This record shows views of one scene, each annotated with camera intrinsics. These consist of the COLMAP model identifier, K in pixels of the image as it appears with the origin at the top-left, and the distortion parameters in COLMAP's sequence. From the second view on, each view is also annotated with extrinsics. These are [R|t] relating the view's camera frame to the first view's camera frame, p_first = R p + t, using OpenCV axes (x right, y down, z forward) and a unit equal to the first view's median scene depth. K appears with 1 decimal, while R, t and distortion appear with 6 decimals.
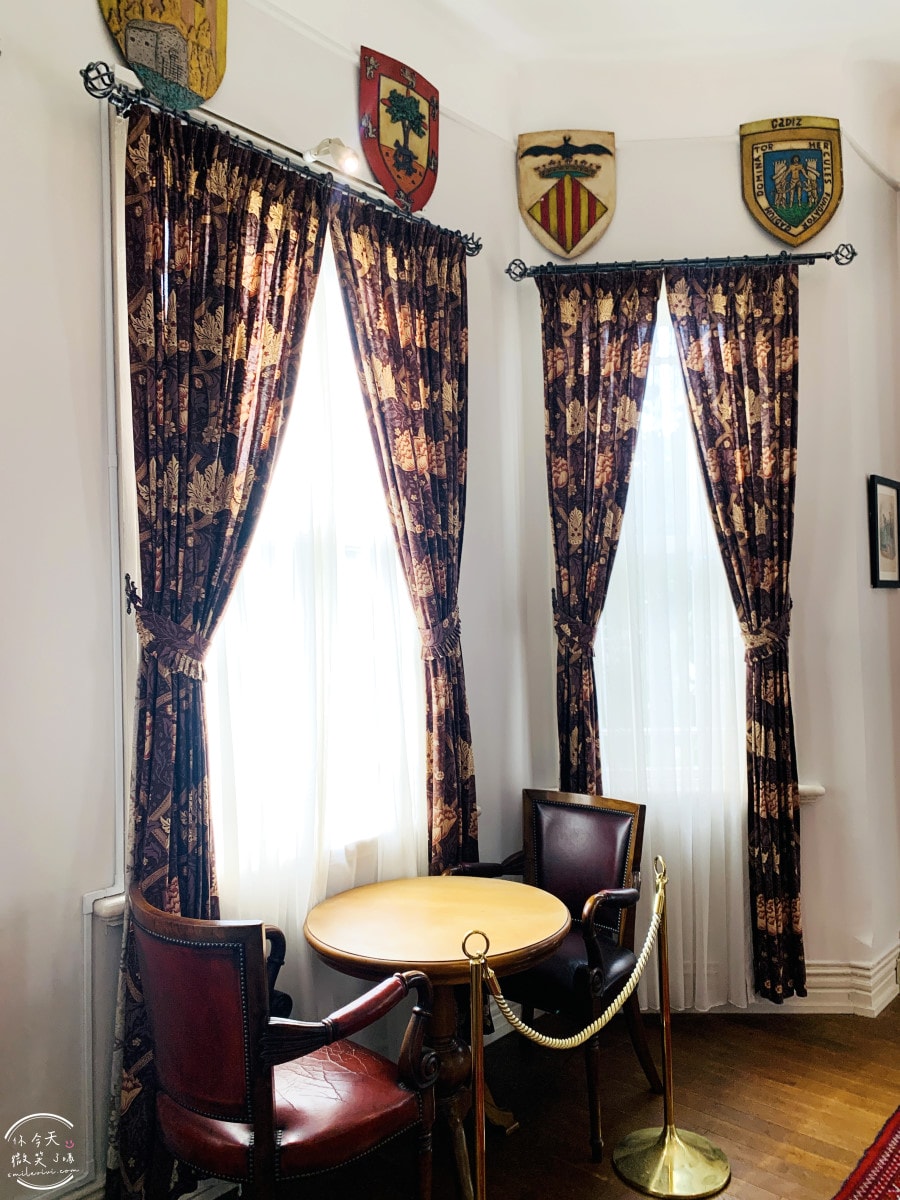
lens RADIAL K [[915.1, 0, 448.2], [0, 915.1, 600.6], [0, 0, 1]] dist [0.012466, 0.000722]
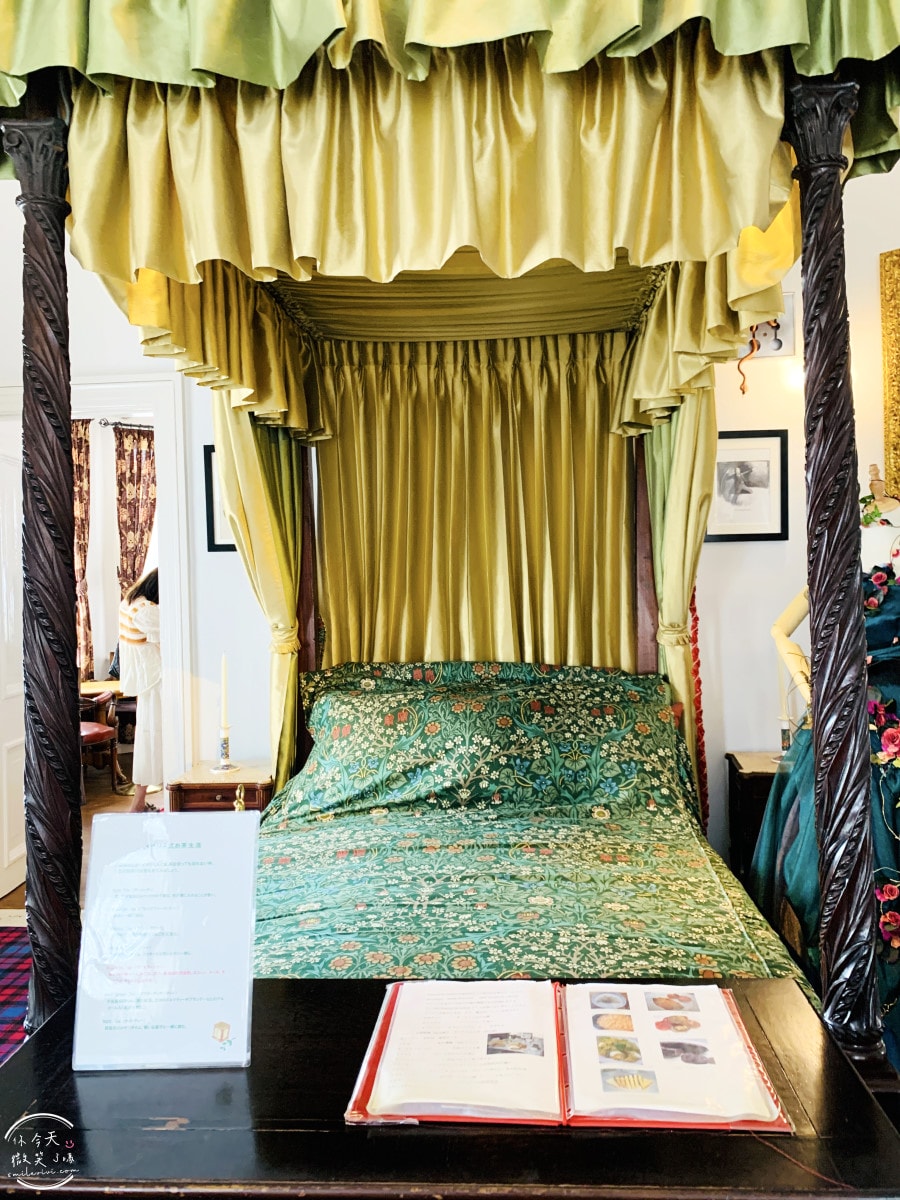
lens RADIAL K [[915.1, 0, 449.4], [0, 915.1, 604.1], [0, 0, 1]] dist [0.012466, 0.000722]
pose [[0.796057, -0.002457, 0.605217, -0.611213], [-0.015882, 0.999563, 0.024948, 0.011364], [-0.605013, -0.029472, 0.795670, -1.304244]]
